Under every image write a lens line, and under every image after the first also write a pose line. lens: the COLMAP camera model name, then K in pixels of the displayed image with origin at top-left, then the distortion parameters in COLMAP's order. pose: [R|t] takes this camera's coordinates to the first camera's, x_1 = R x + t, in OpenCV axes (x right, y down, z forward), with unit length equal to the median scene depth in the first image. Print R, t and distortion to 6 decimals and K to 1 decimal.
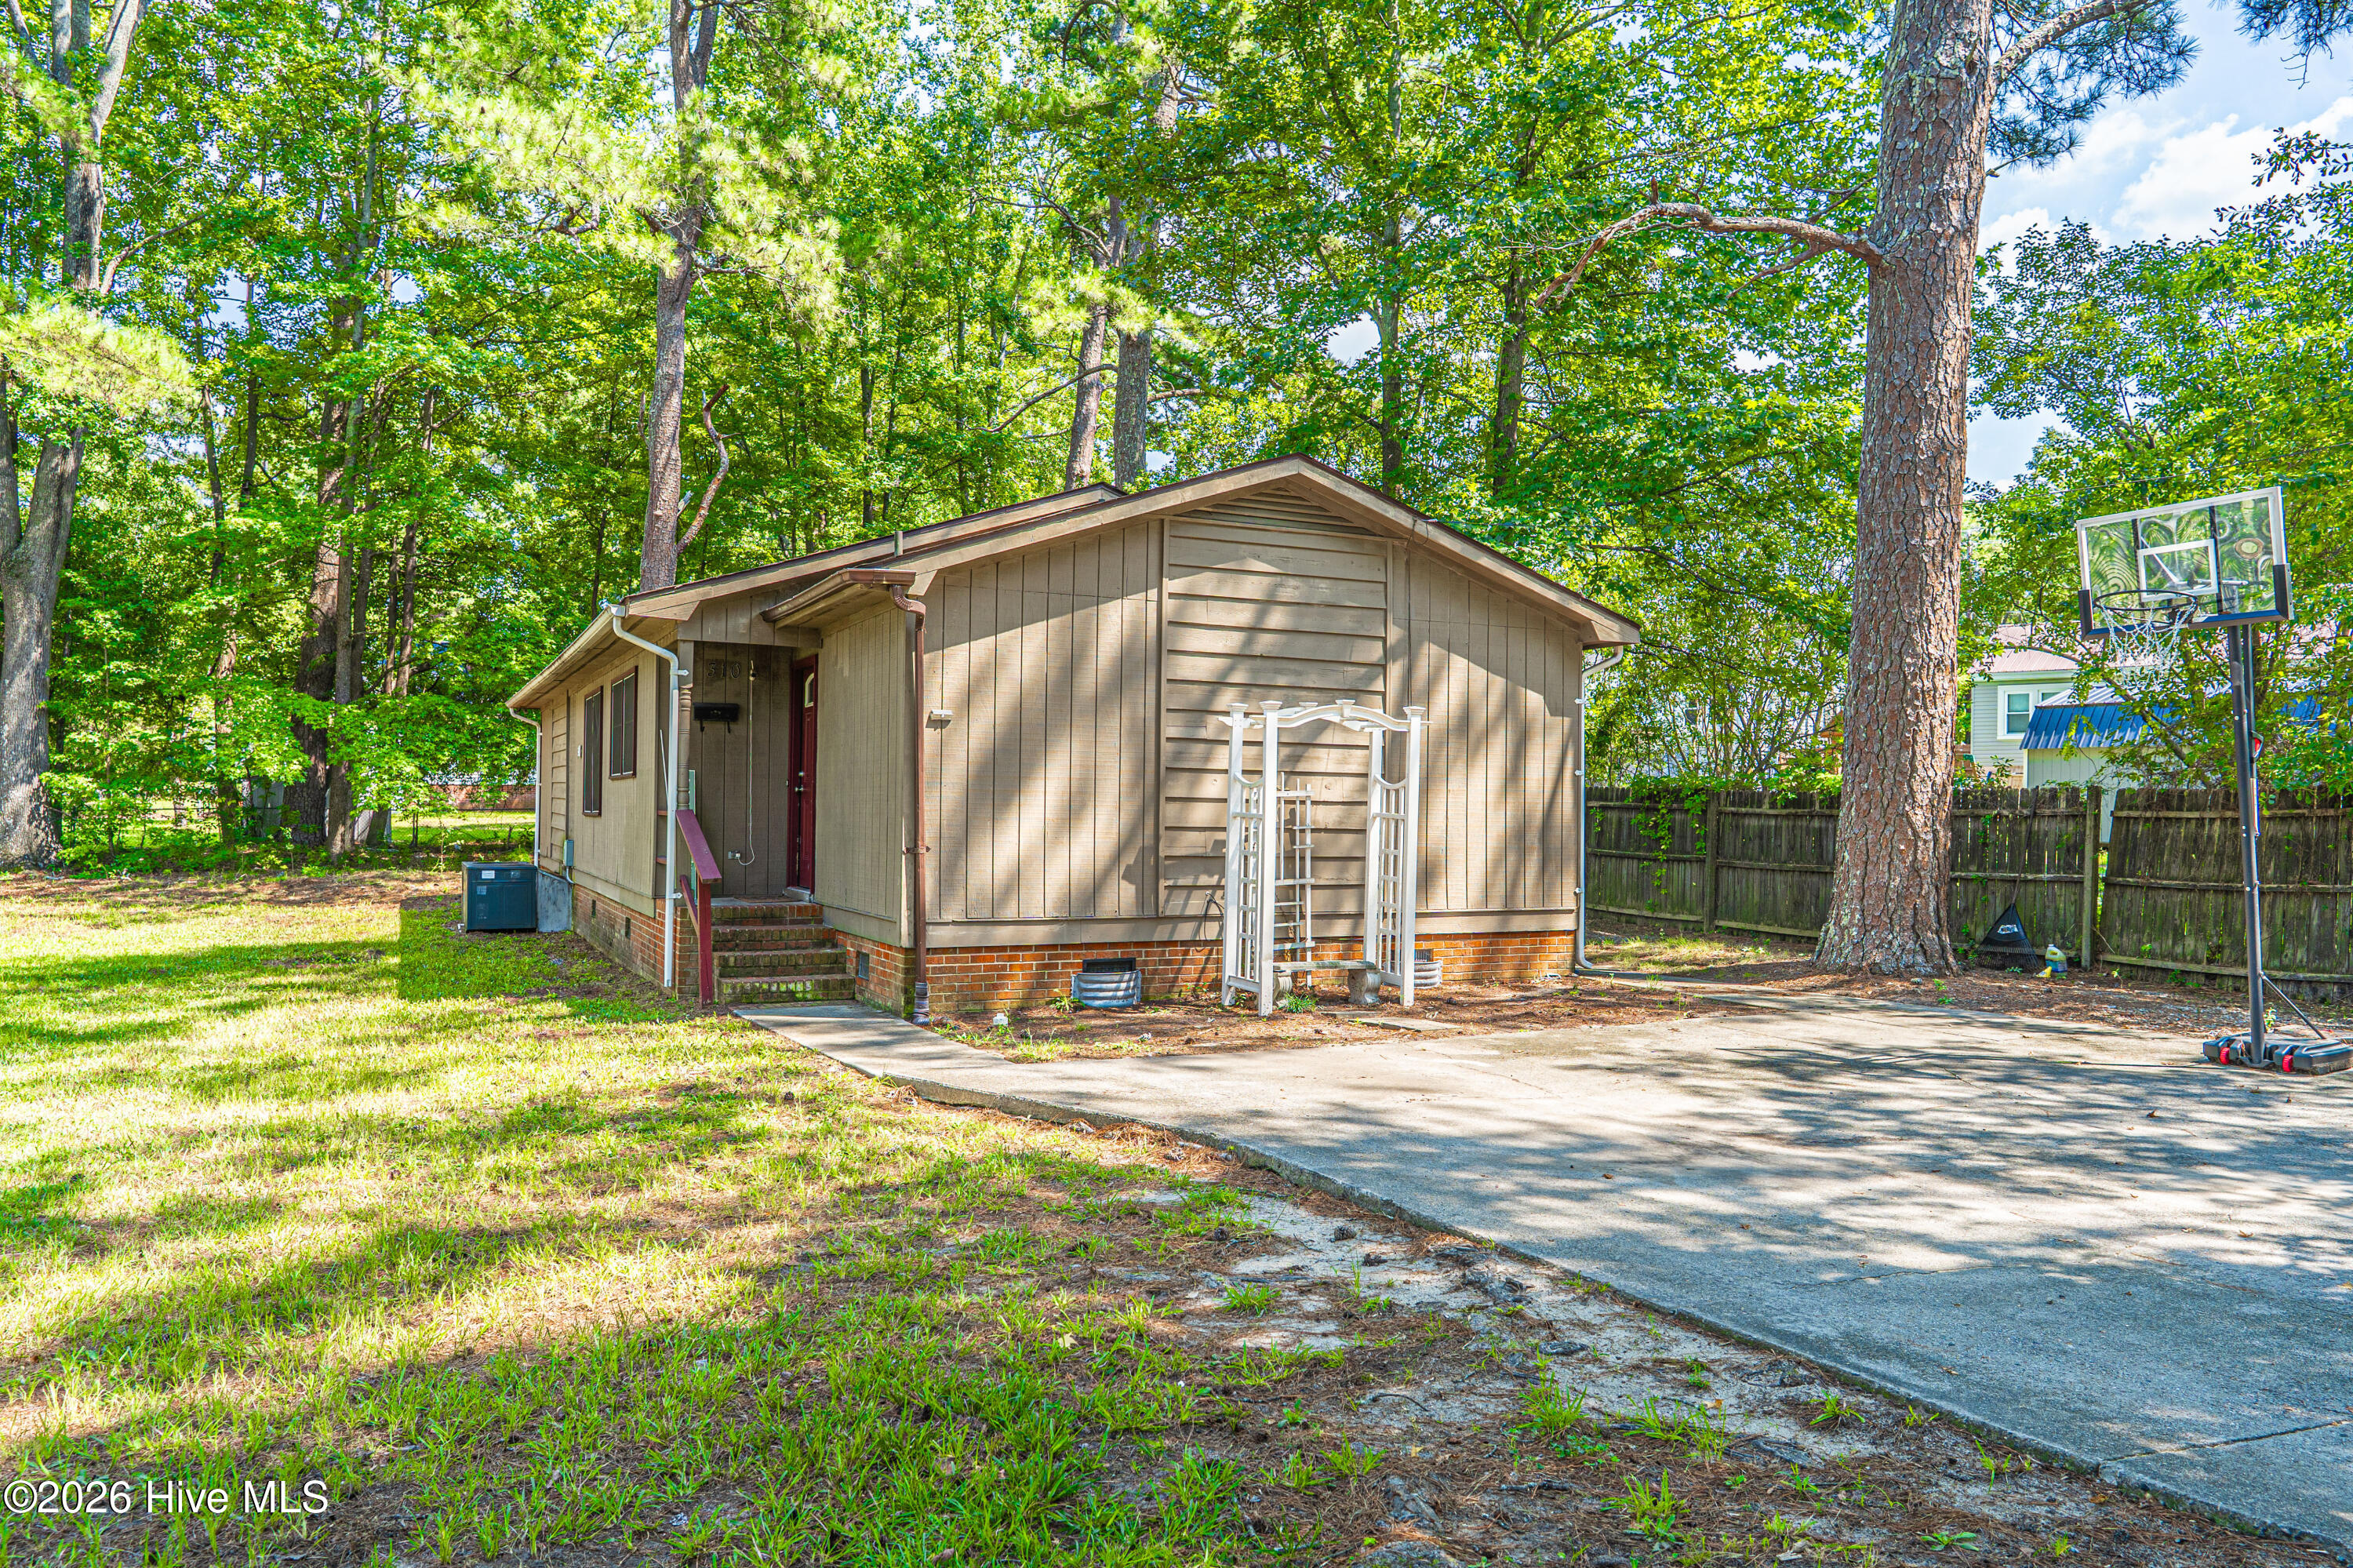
lens RADIAL K [[1674.9, 0, 1176.5], [0, 1674.9, 784.0], [0, 0, 1]] dist [0.003546, 0.002379]
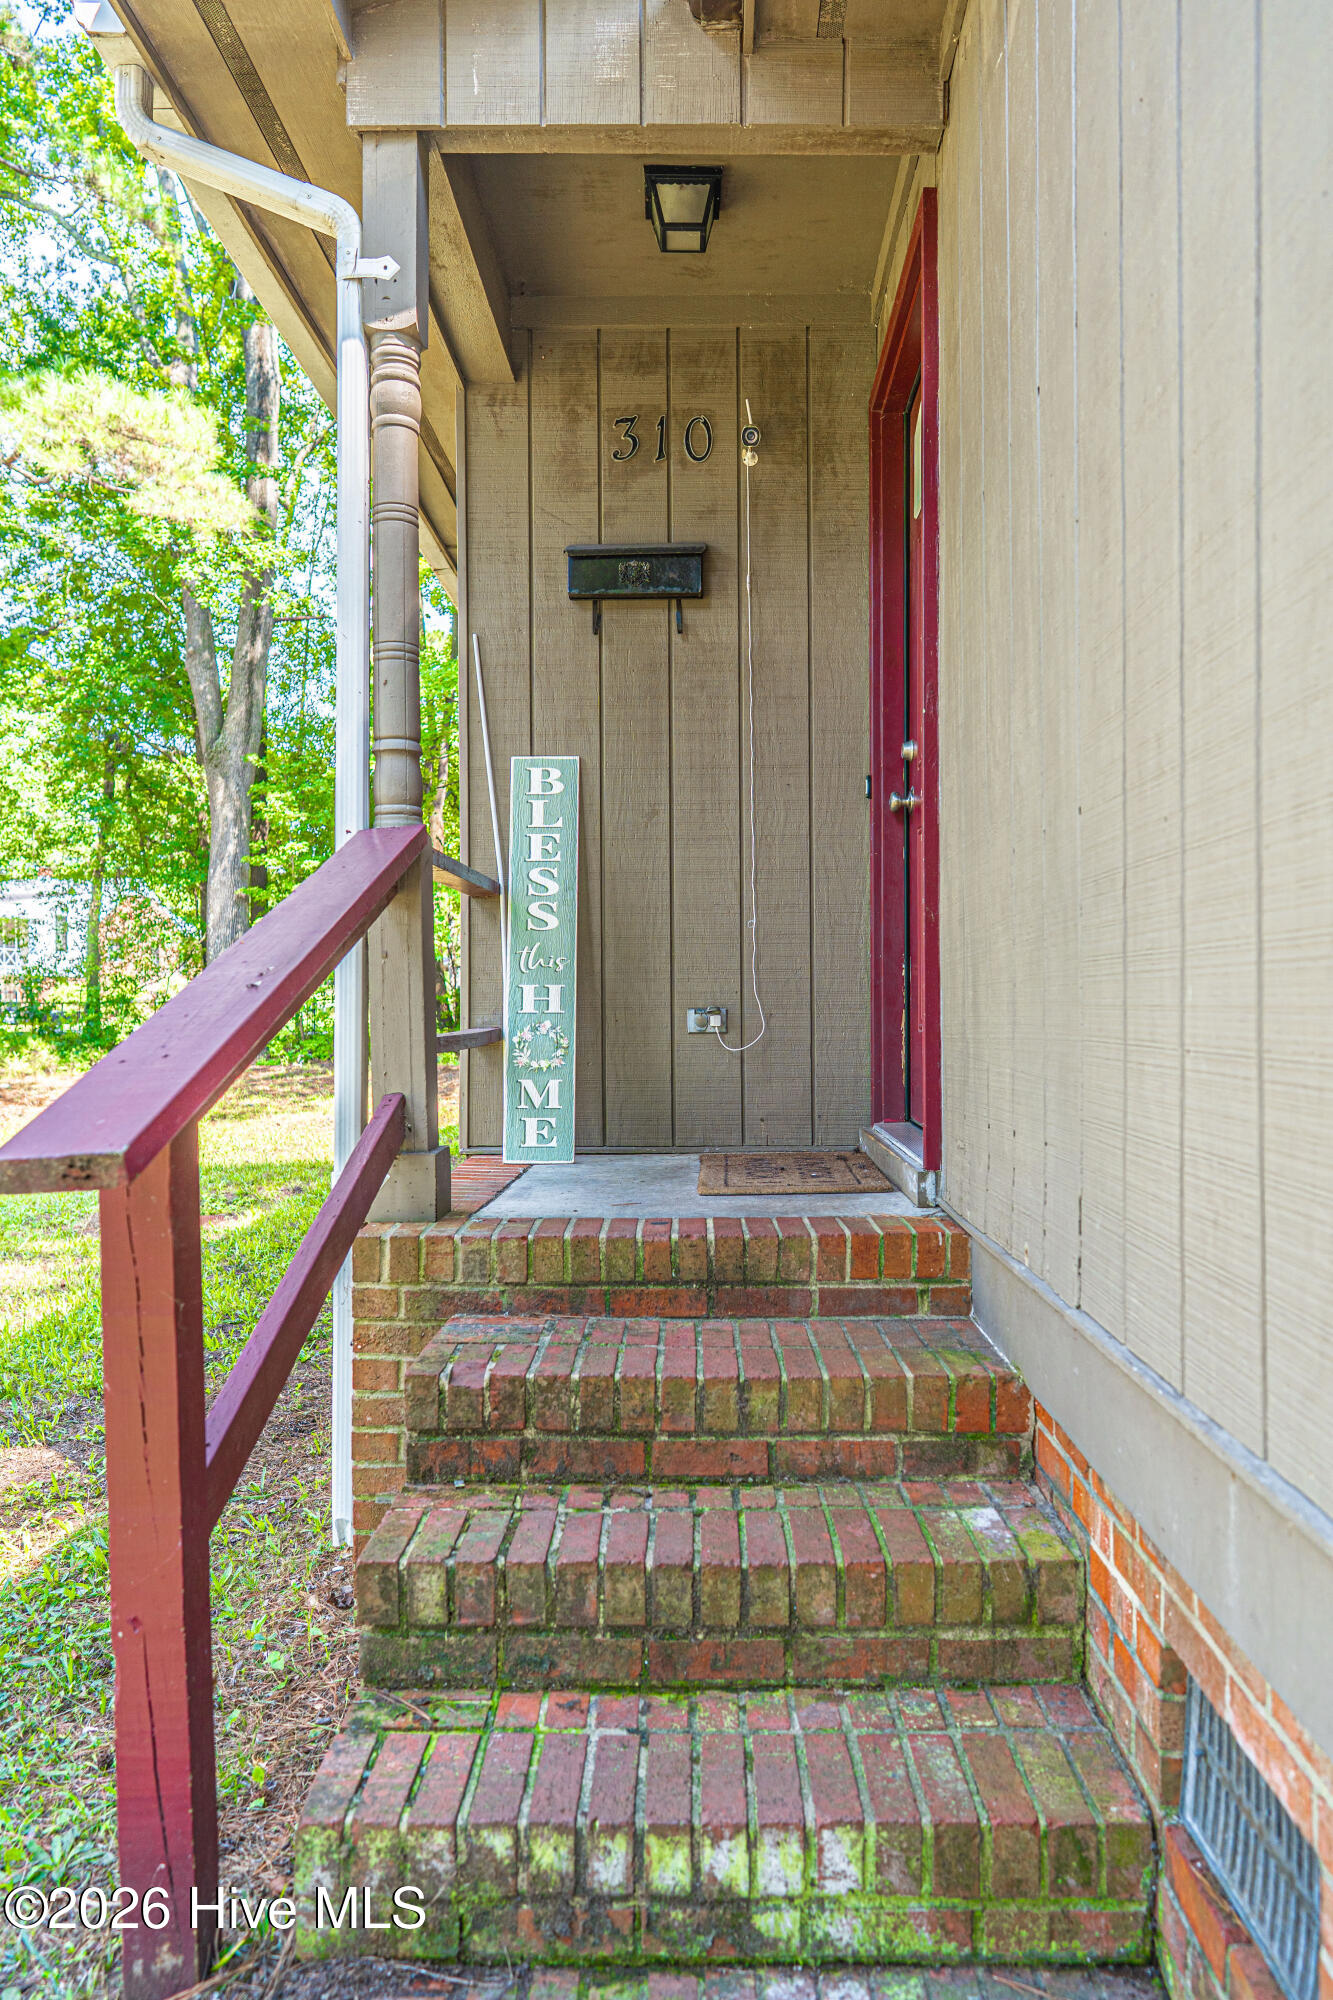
lens RADIAL K [[1423.6, 0, 666.5], [0, 1423.6, 1000.0], [0, 0, 1]] dist [0.003546, 0.002379]
pose [[0.895413, -0.019602, -0.444805, -0.147780], [0.025589, 0.999645, 0.007458, 0.036312], [0.444501, -0.018060, 0.895596, 0.740447]]
